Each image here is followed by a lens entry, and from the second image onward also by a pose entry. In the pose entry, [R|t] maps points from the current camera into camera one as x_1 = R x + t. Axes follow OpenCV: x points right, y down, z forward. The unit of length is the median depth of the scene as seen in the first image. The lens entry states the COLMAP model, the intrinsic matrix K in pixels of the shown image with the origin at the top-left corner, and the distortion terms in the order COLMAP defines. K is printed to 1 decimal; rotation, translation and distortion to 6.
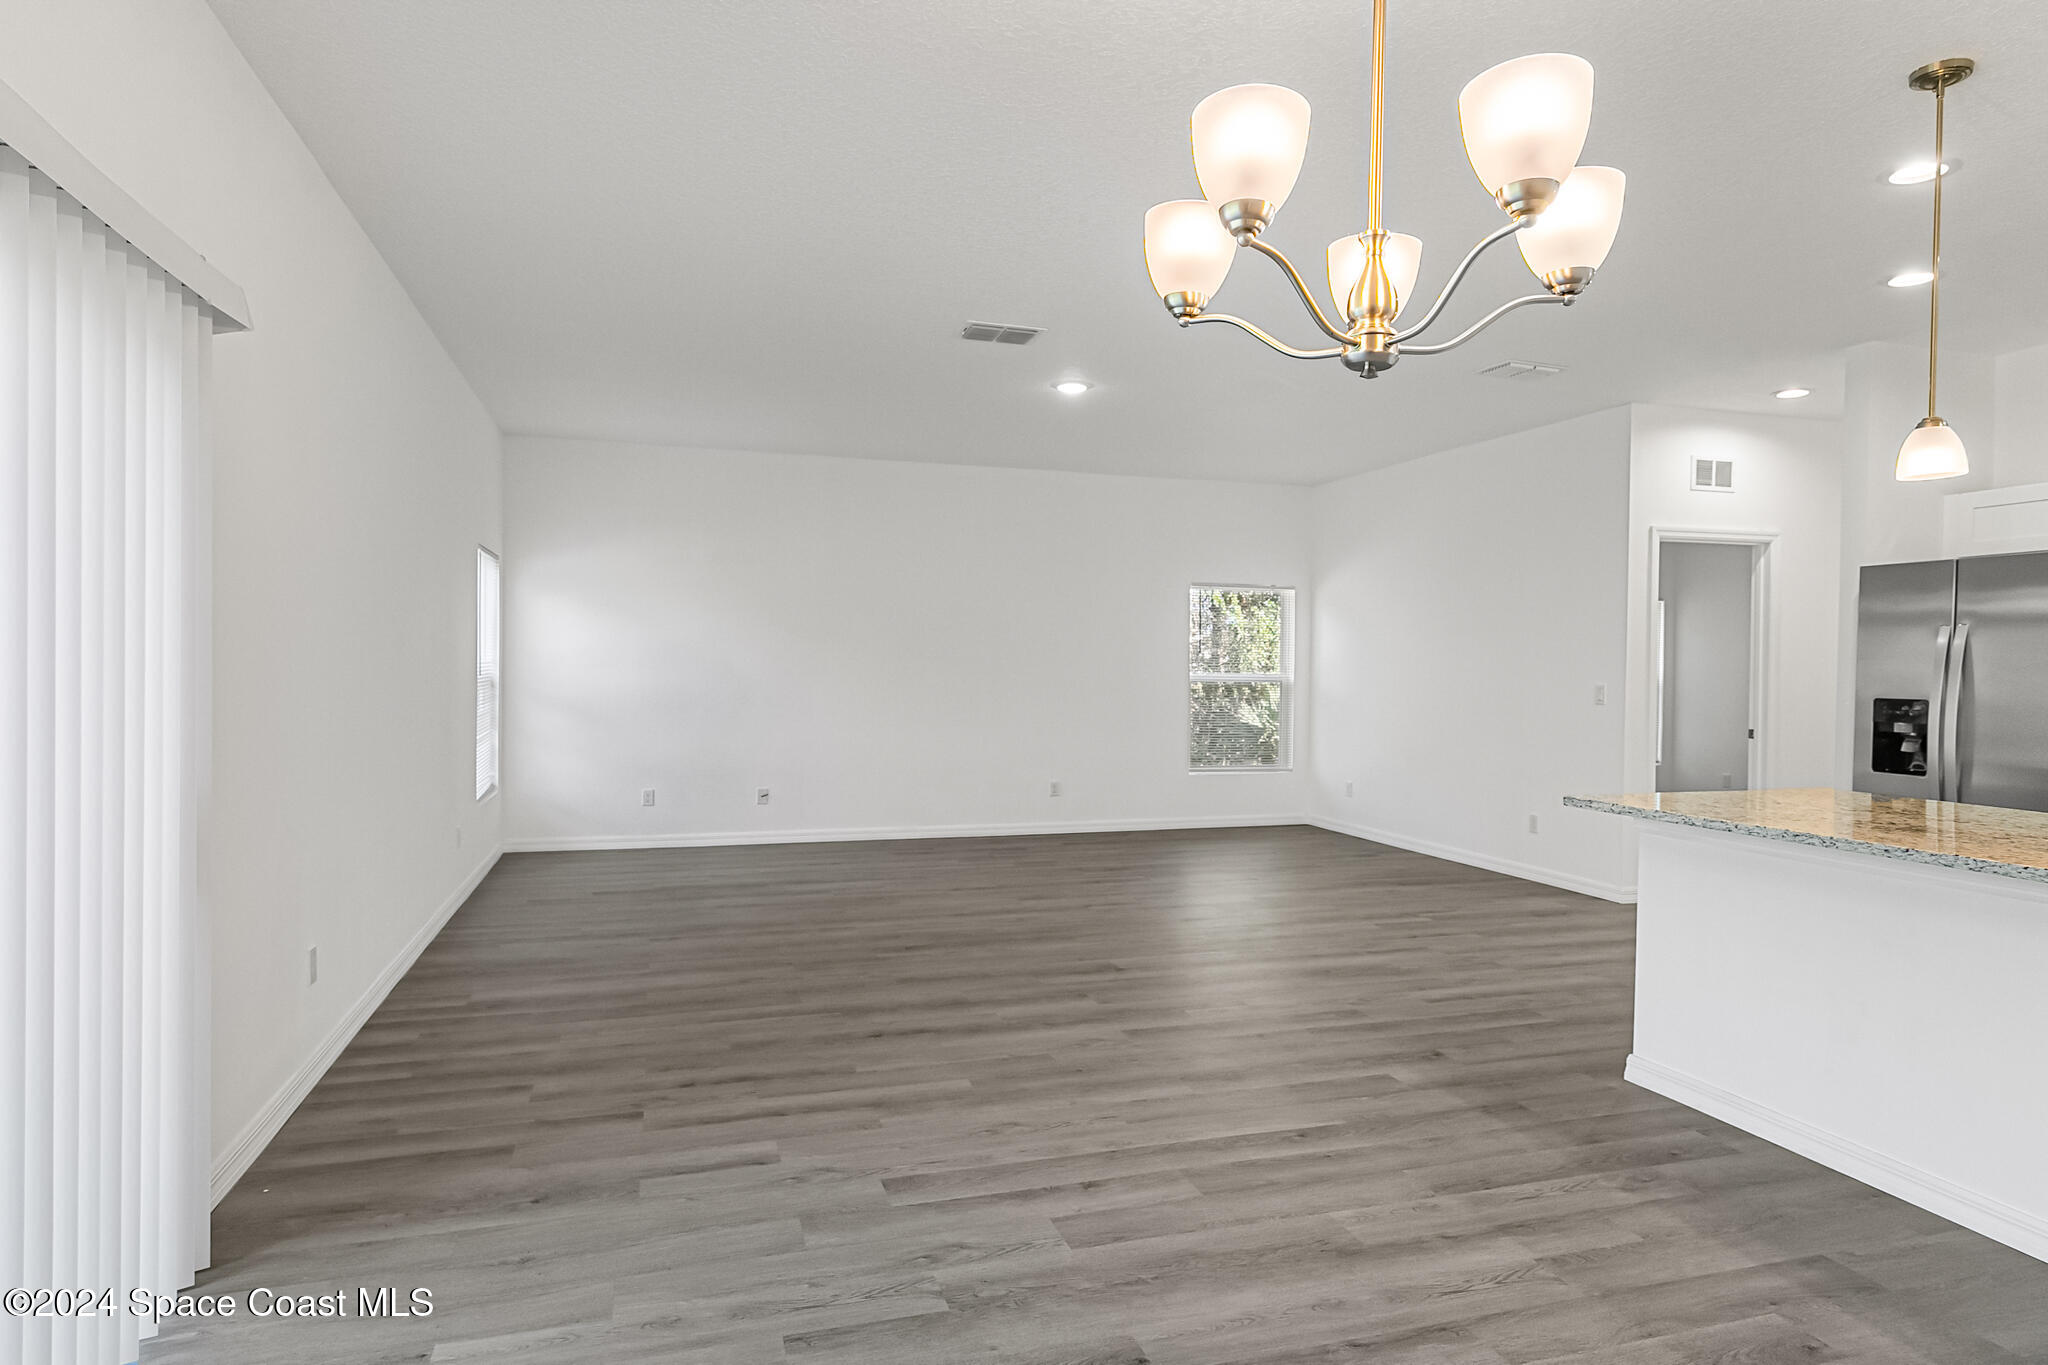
lens RADIAL K [[1171.6, 0, 1022.5], [0, 1171.6, 680.3], [0, 0, 1]] dist [0.008990, -0.001584]
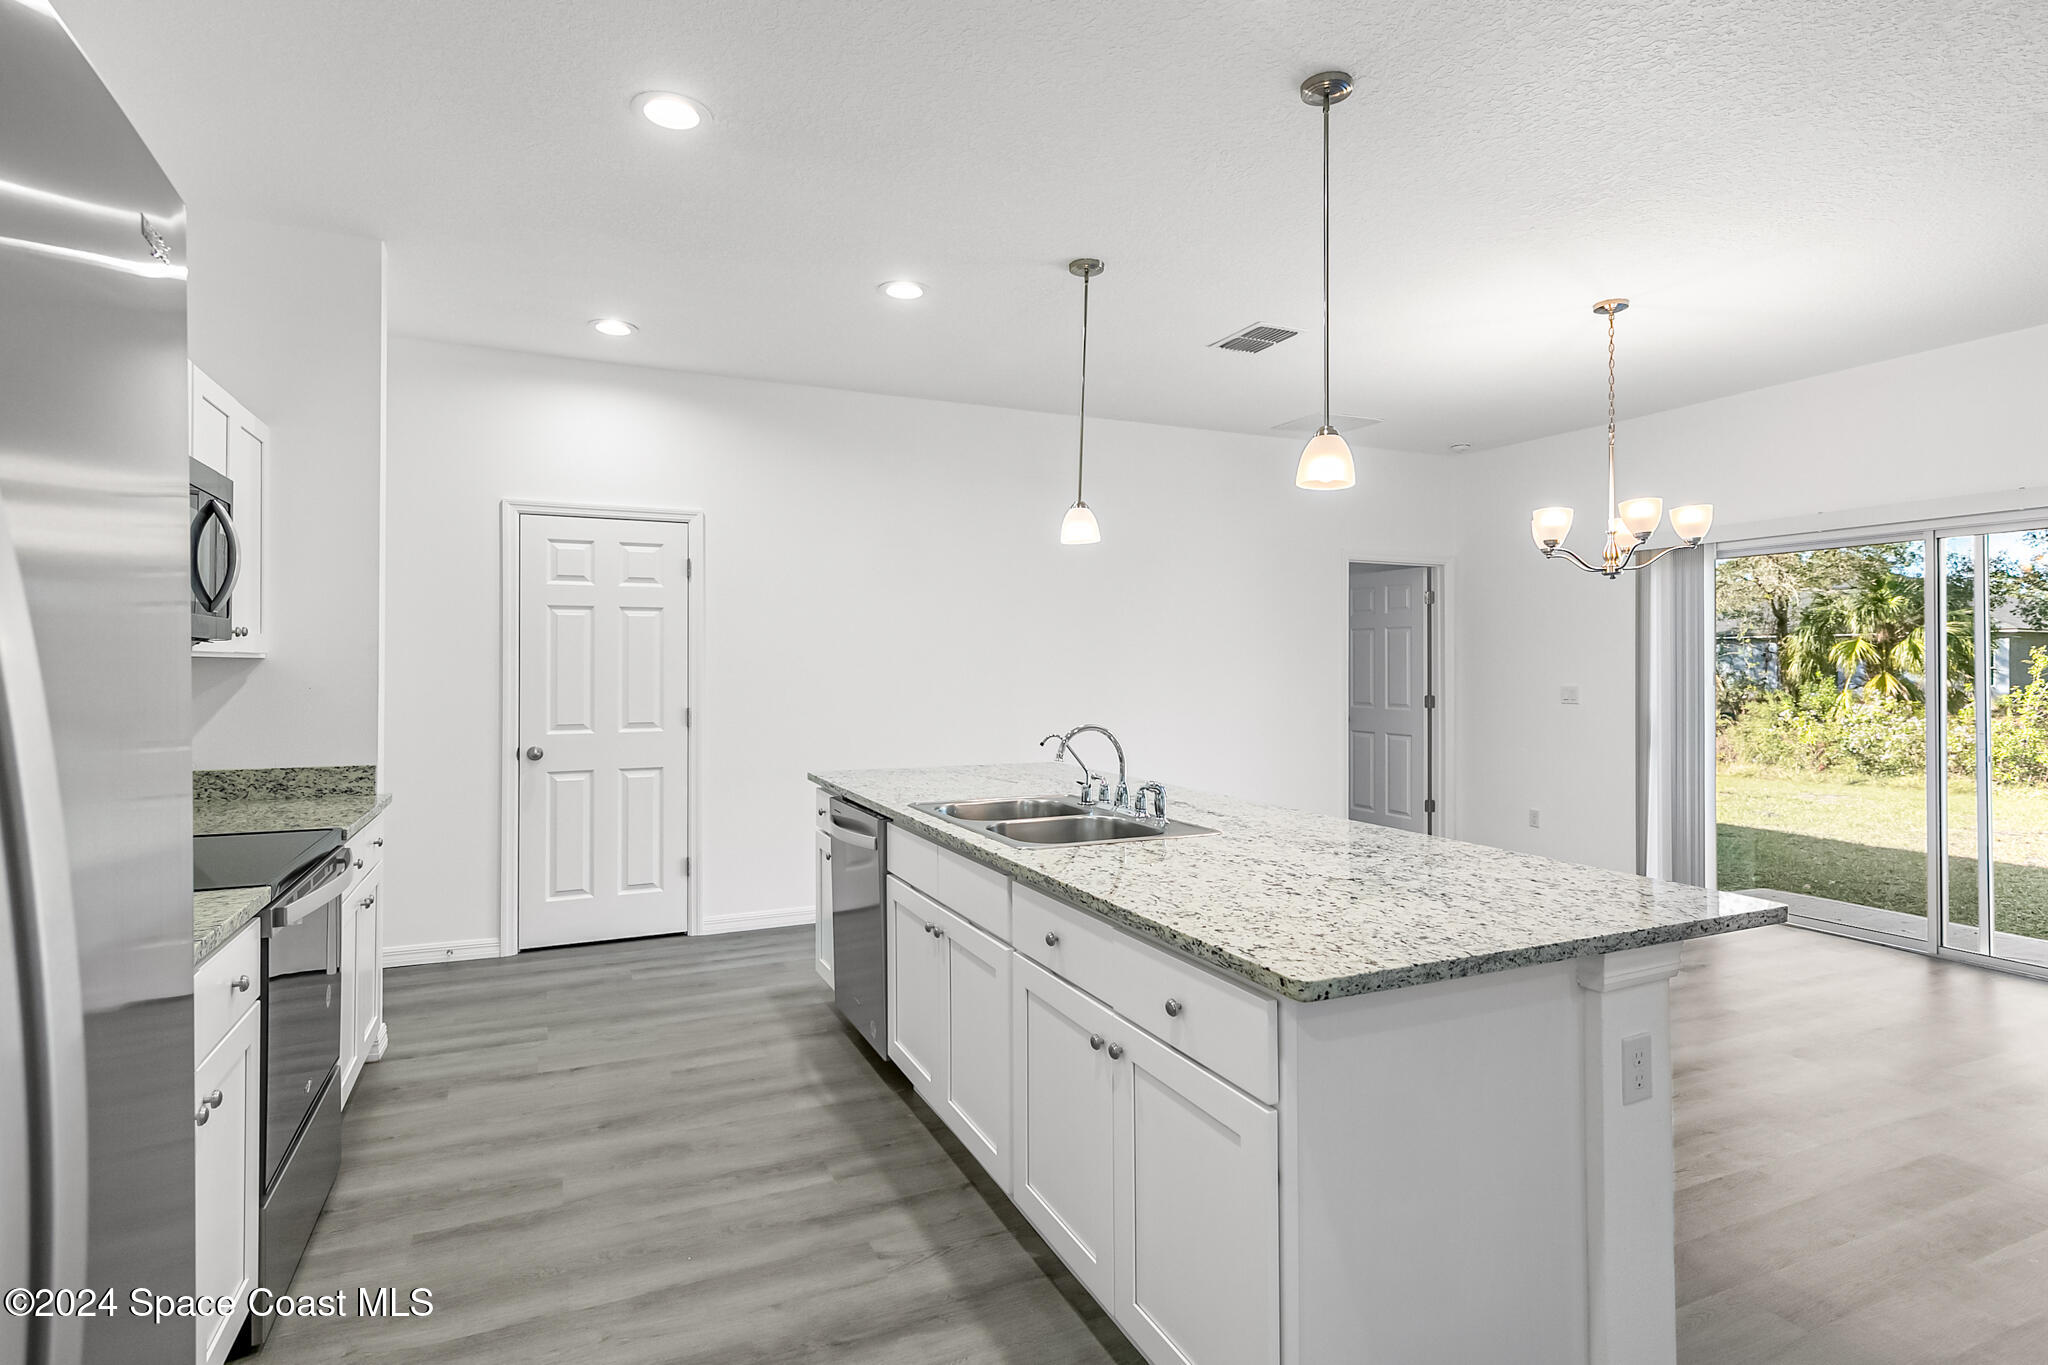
lens RADIAL K [[1037.7, 0, 1033.6], [0, 1037.7, 654.7], [0, 0, 1]] dist [0.003484, 0.000876]
pose [[-0.991169, -0.013094, -0.131956, 1.029169], [-0.013246, 0.999912, 0.000269, -0.023444], [0.131941, 0.002014, -0.991256, 1.680610]]
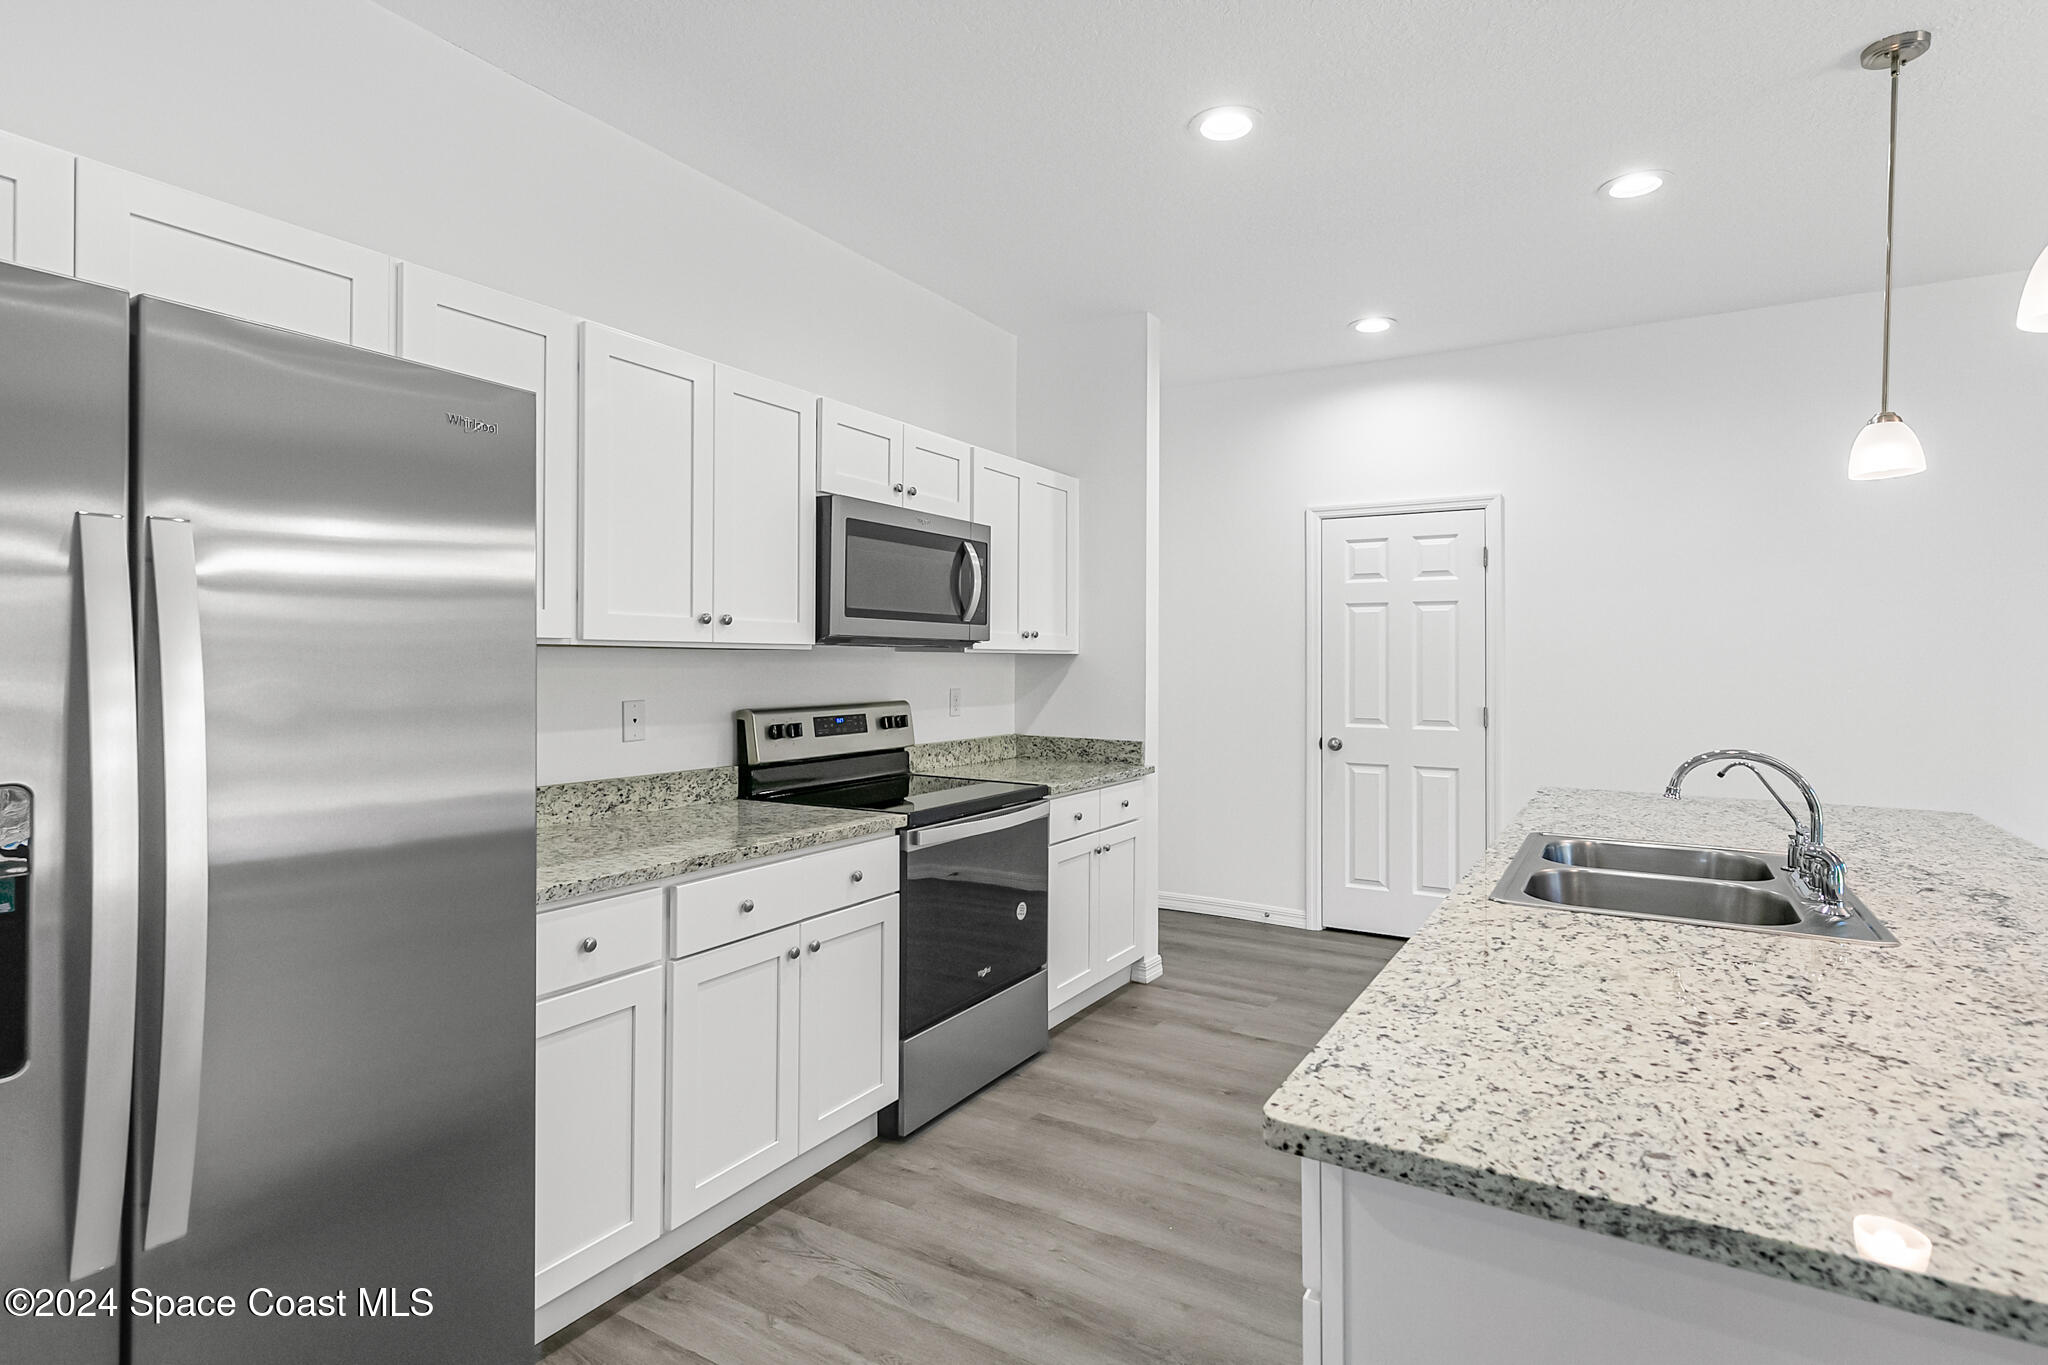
lens RADIAL K [[1042.0, 0, 1021.6], [0, 1042.0, 649.8], [0, 0, 1]] dist [0.003570, 0.000331]
pose [[-0.666266, -0.007832, 0.745673, 0.673806], [-0.003656, 0.999967, 0.007237, -0.024821], [-0.745705, 0.002096, -0.666273, 1.515666]]
